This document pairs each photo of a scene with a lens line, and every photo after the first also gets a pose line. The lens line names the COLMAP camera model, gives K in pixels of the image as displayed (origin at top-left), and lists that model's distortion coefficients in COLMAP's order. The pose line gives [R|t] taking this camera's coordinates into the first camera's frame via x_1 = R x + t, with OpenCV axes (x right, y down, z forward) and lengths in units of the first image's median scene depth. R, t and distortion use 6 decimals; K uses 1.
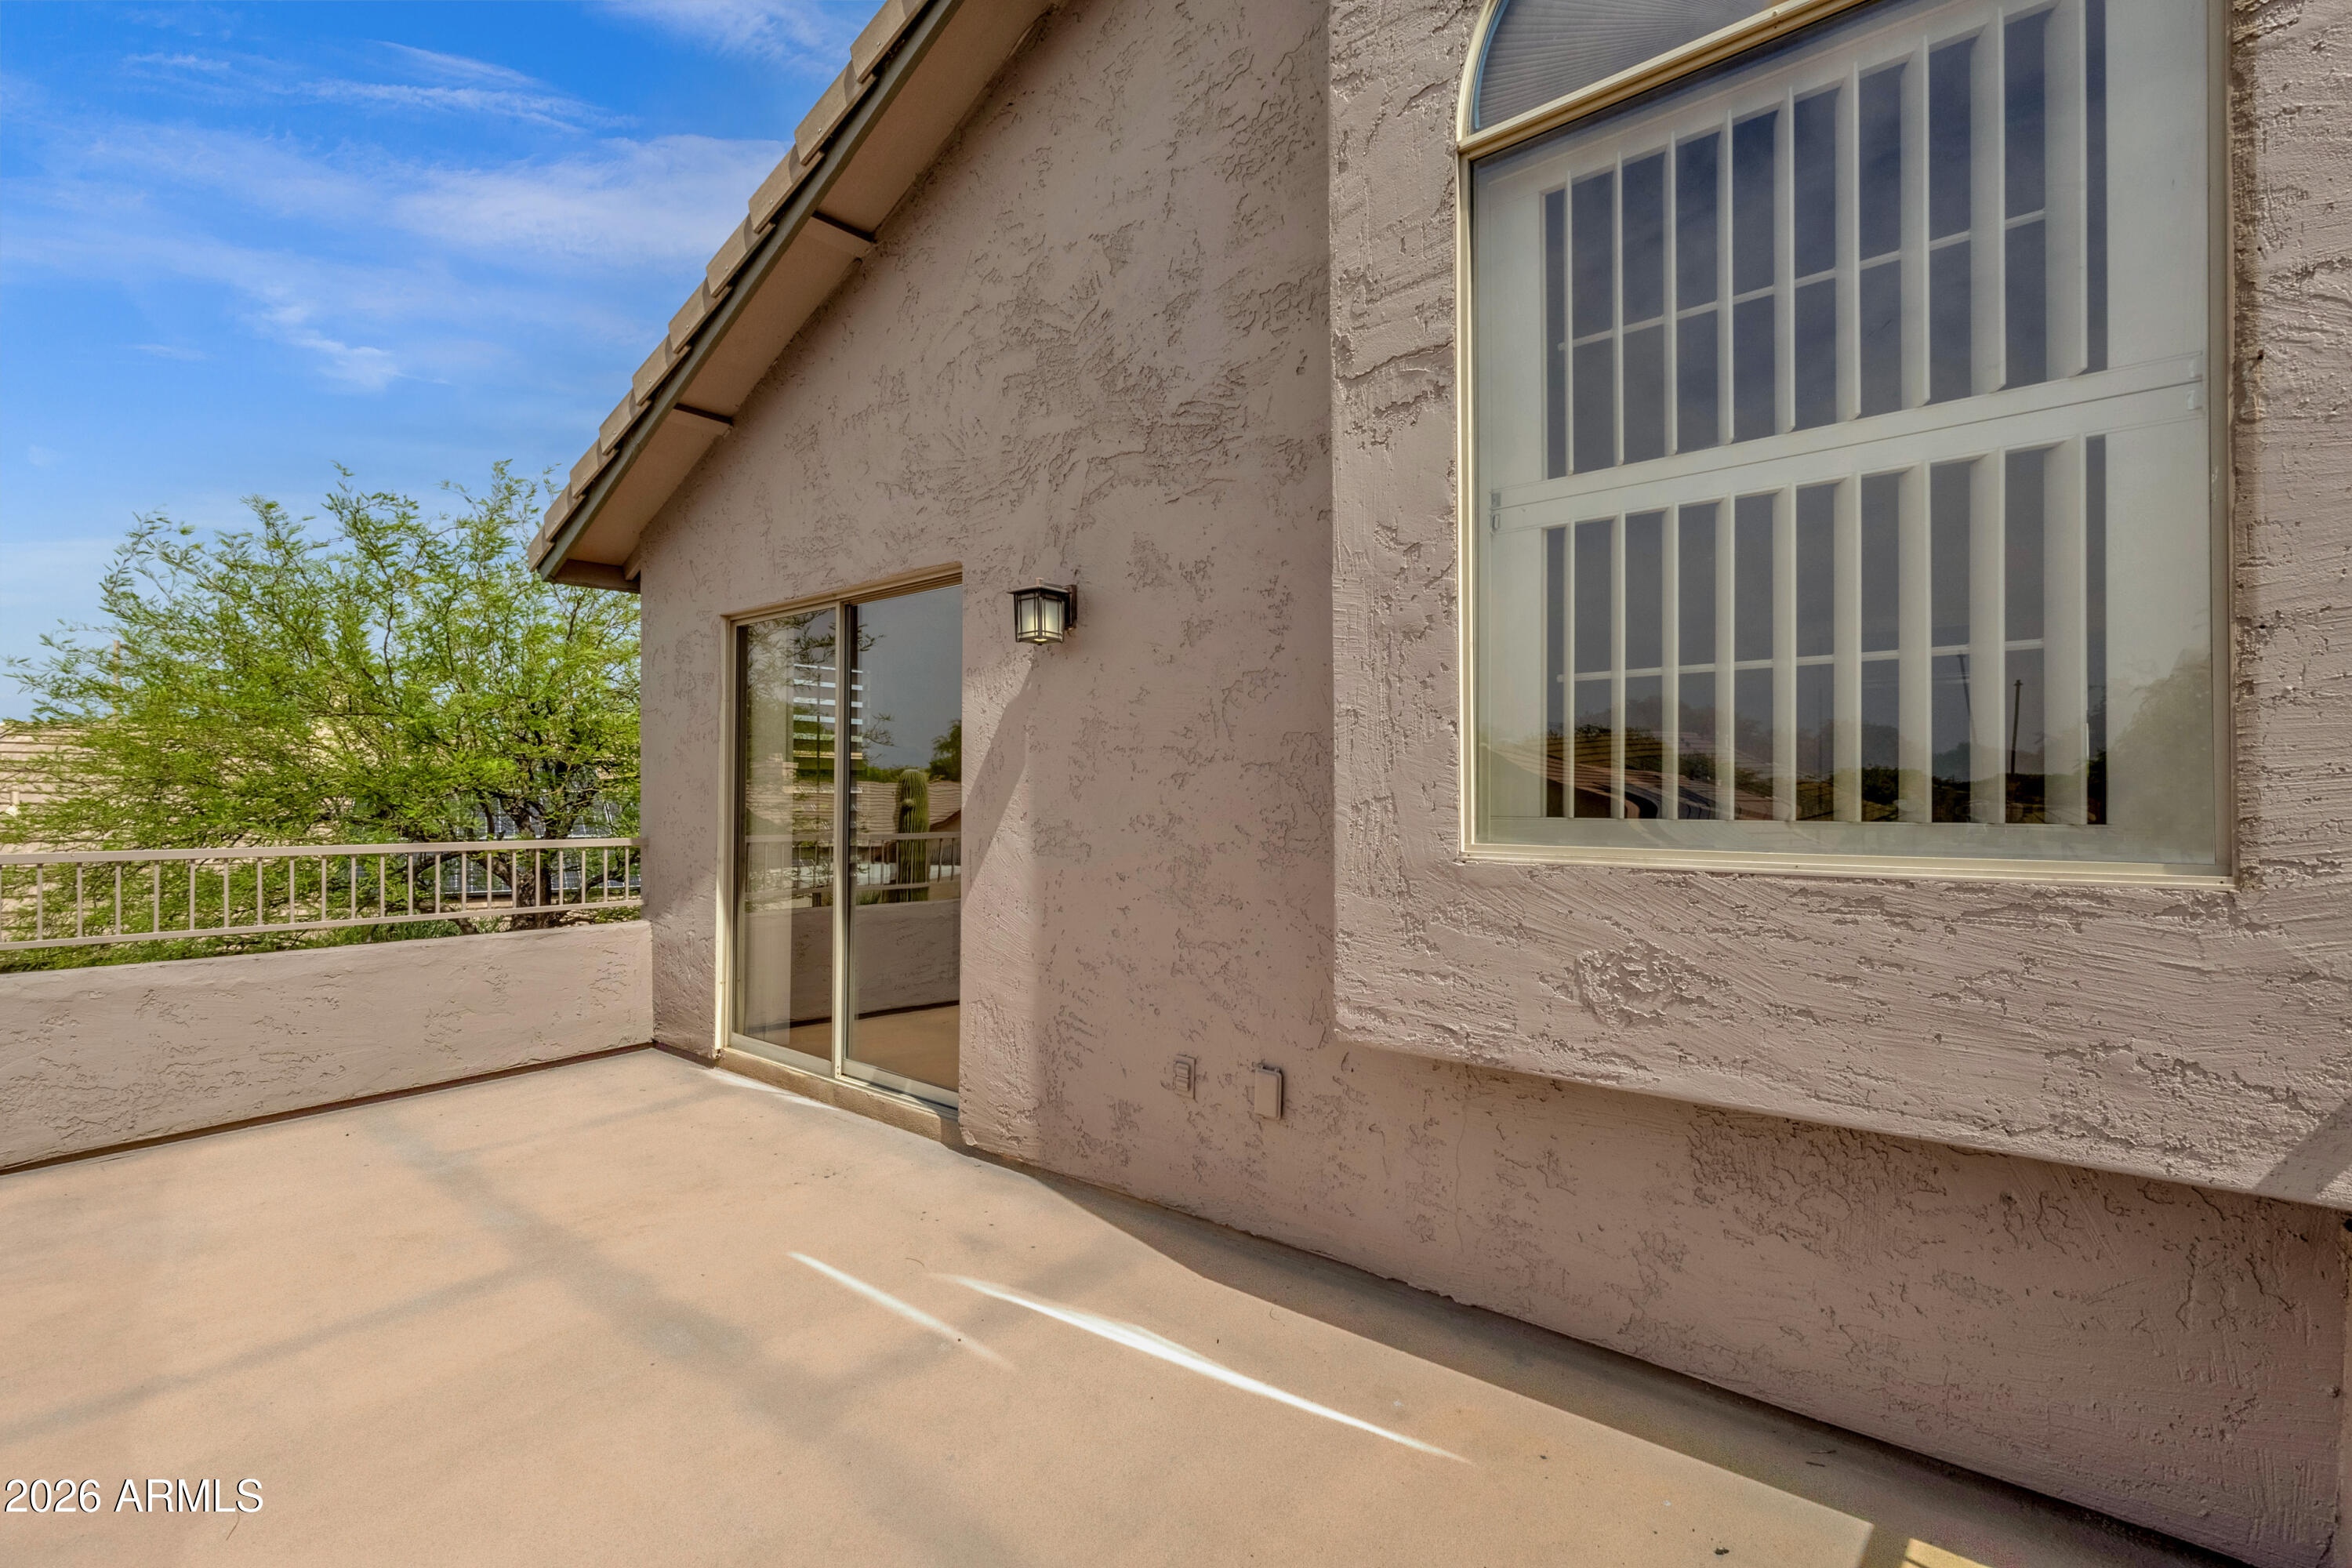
lens RADIAL K [[1078.8, 0, 1178.2], [0, 1078.8, 797.2], [0, 0, 1]] dist [0.002481, 0.001180]
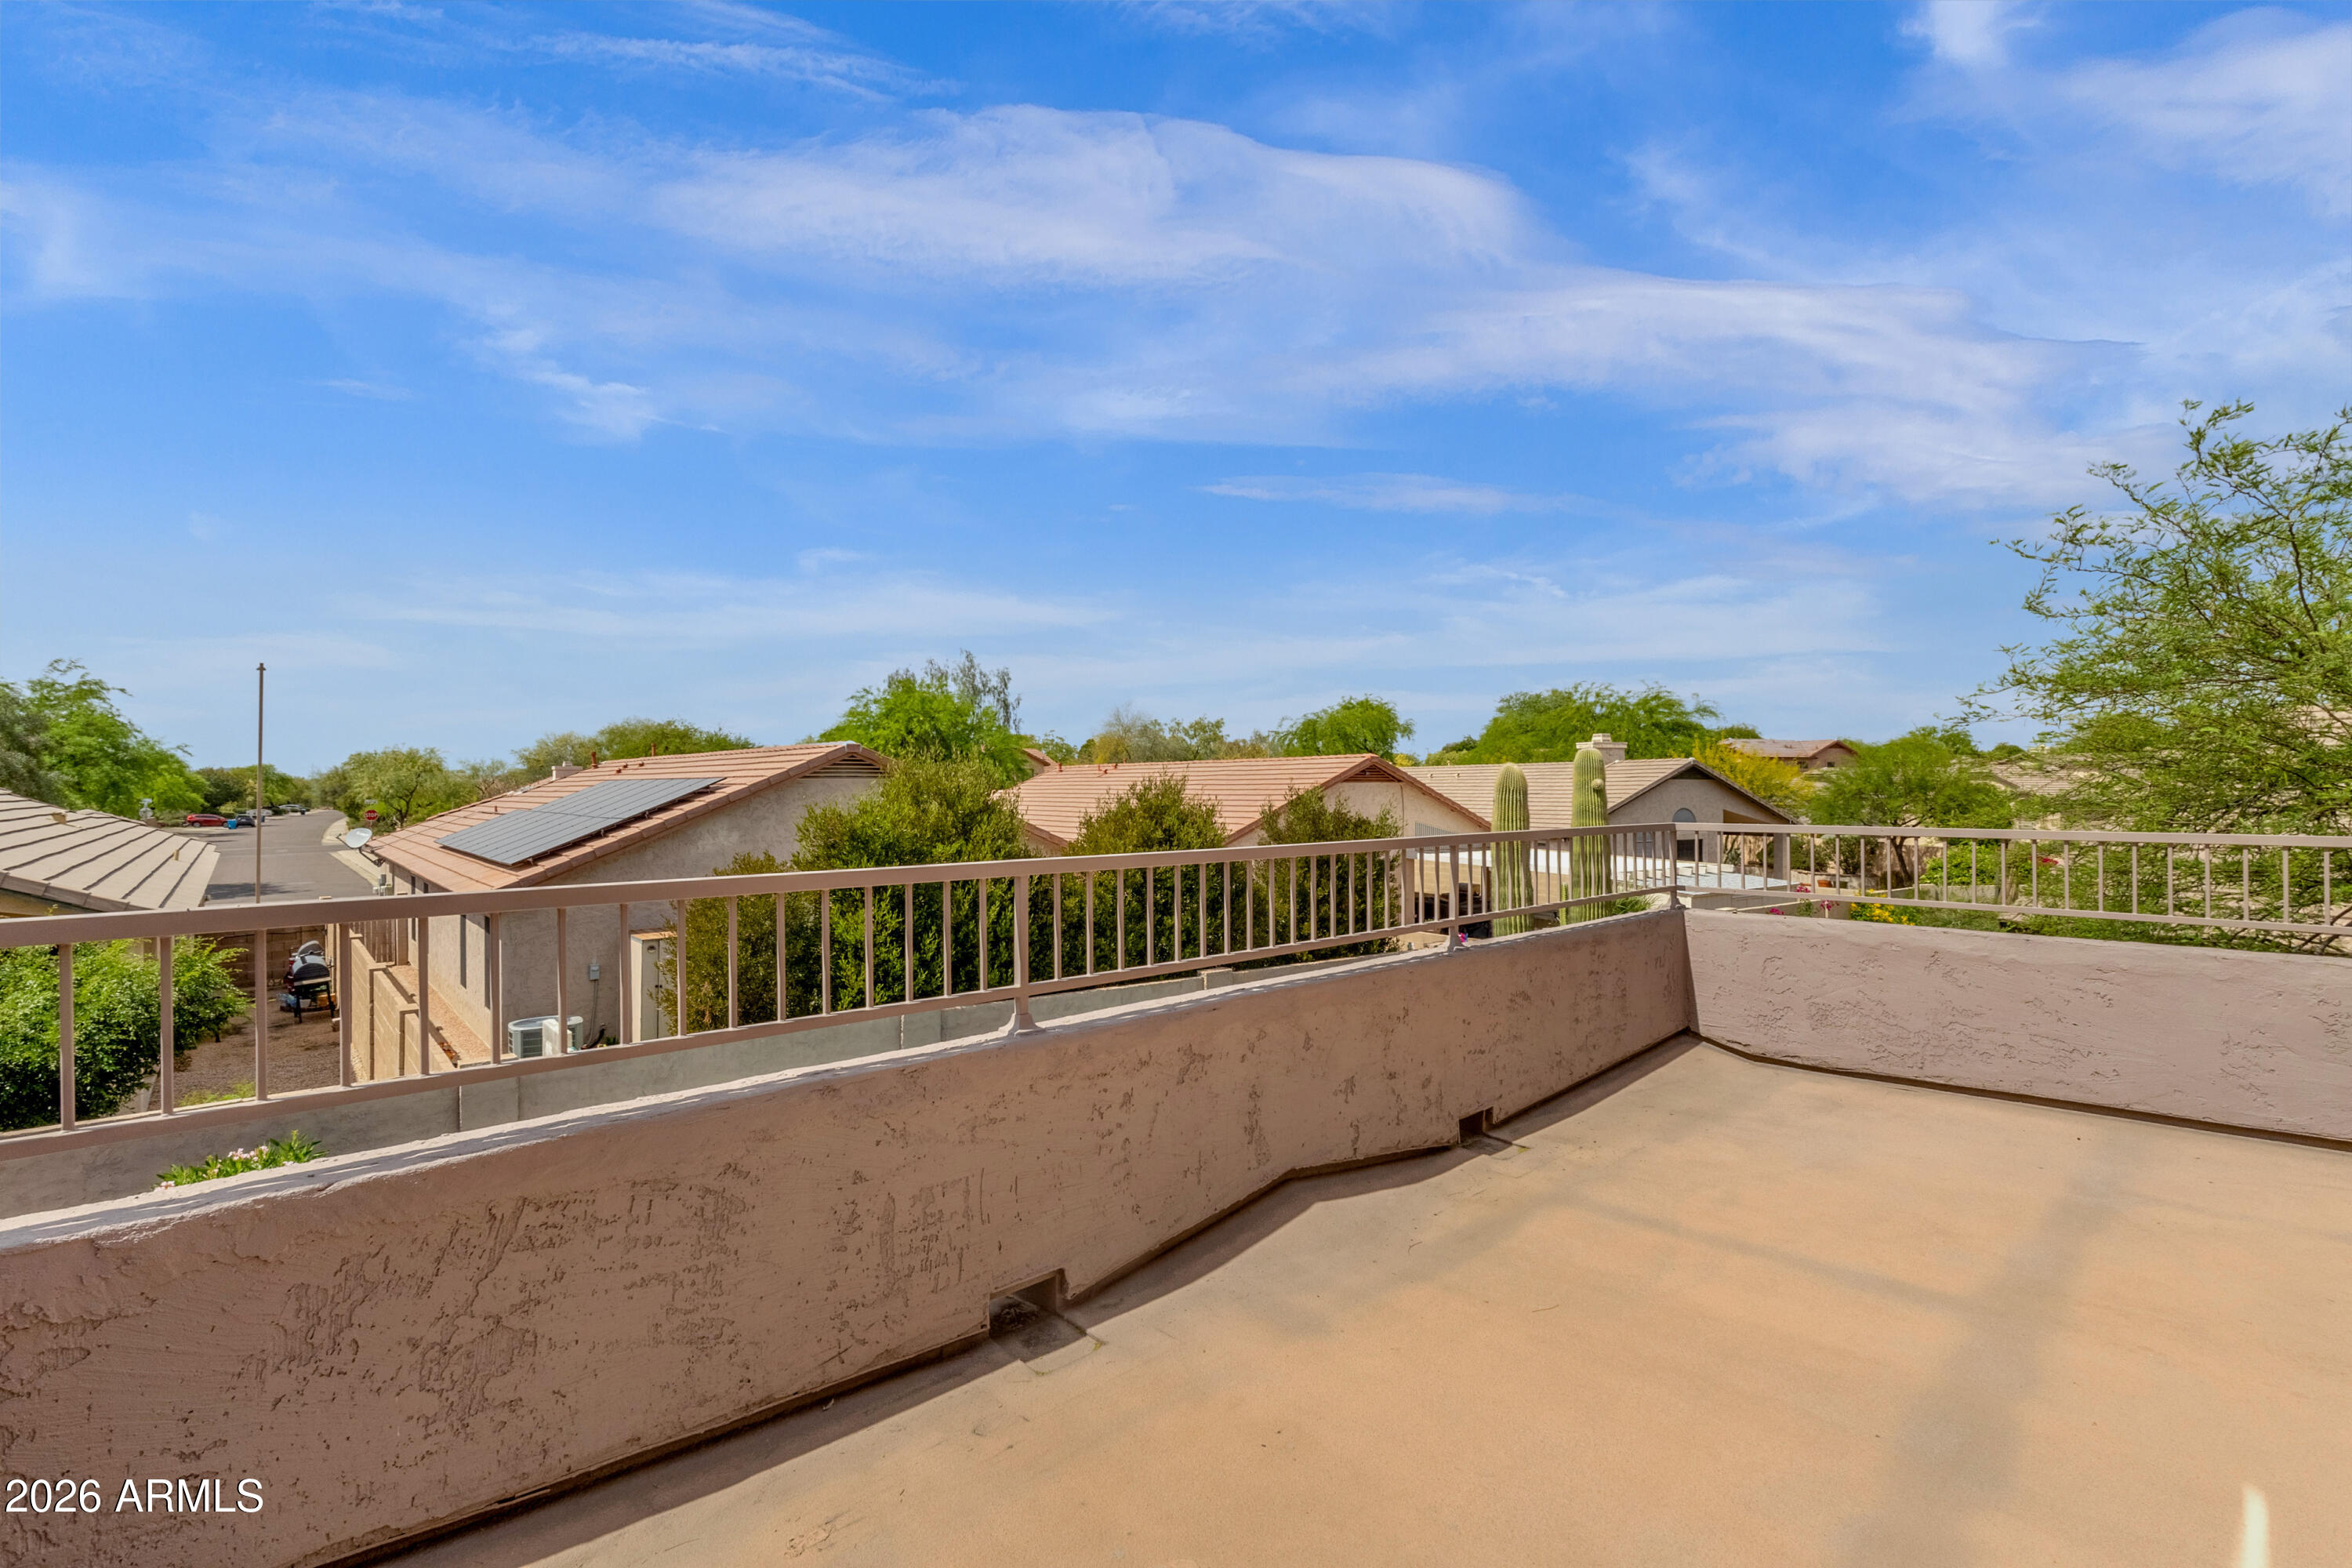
lens RADIAL K [[1082.8, 0, 1185.9], [0, 1082.8, 791.8], [0, 0, 1]] dist [0.004632, 0.000472]
pose [[-0.149457, -0.004292, -0.988759, 0.296209], [0.009135, 0.999942, -0.005721, 0.009179], [0.988726, -0.009887, -0.149409, 0.393655]]
